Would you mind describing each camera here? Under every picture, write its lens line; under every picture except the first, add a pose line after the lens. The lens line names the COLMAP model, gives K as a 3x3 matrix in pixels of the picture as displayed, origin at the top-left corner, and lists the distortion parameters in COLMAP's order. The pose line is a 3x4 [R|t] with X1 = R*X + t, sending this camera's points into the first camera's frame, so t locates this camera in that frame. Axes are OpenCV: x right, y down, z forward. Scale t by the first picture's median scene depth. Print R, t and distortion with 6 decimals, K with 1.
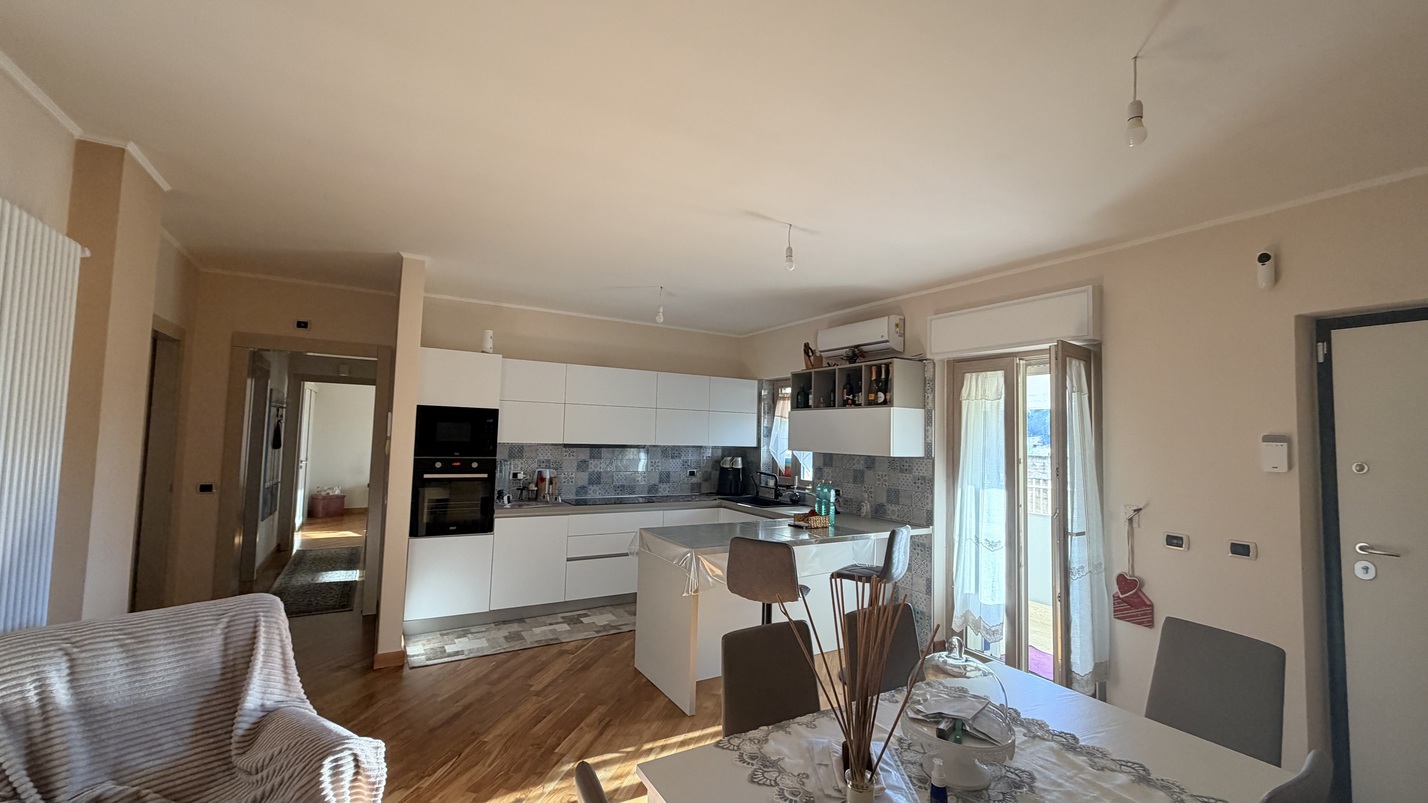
lens RADIAL K [[569.7, 0, 710.2], [0, 569.7, 401.0], [0, 0, 1]] dist [0.000706, -0.000286]
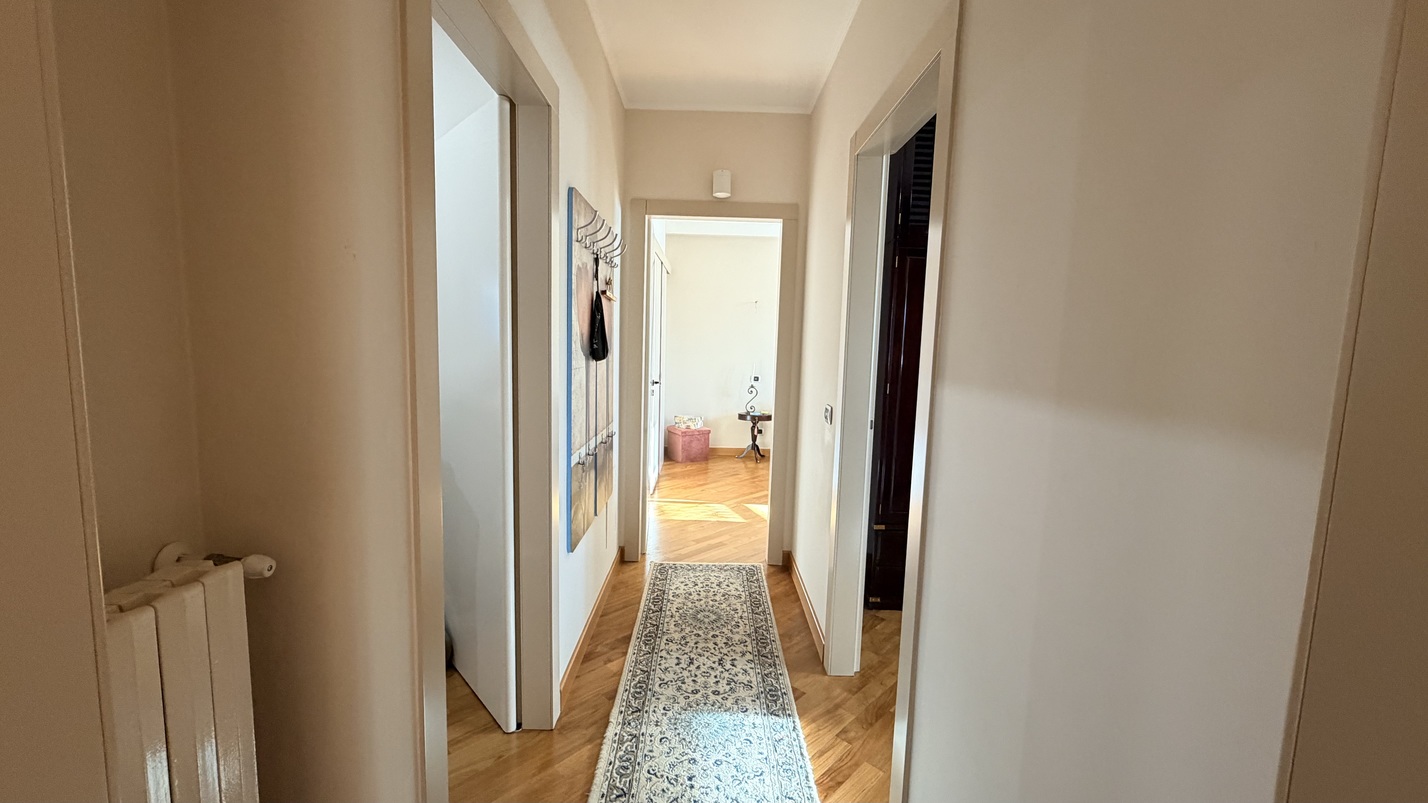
lens RADIAL K [[569.7, 0, 710.2], [0, 569.7, 401.0], [0, 0, 1]] dist [0.000706, -0.000286]
pose [[0.865298, 0.054122, -0.498327, -0.393496], [0.023639, 0.988642, 0.148421, 0.043773], [0.500700, -0.140208, 0.854190, 0.554662]]
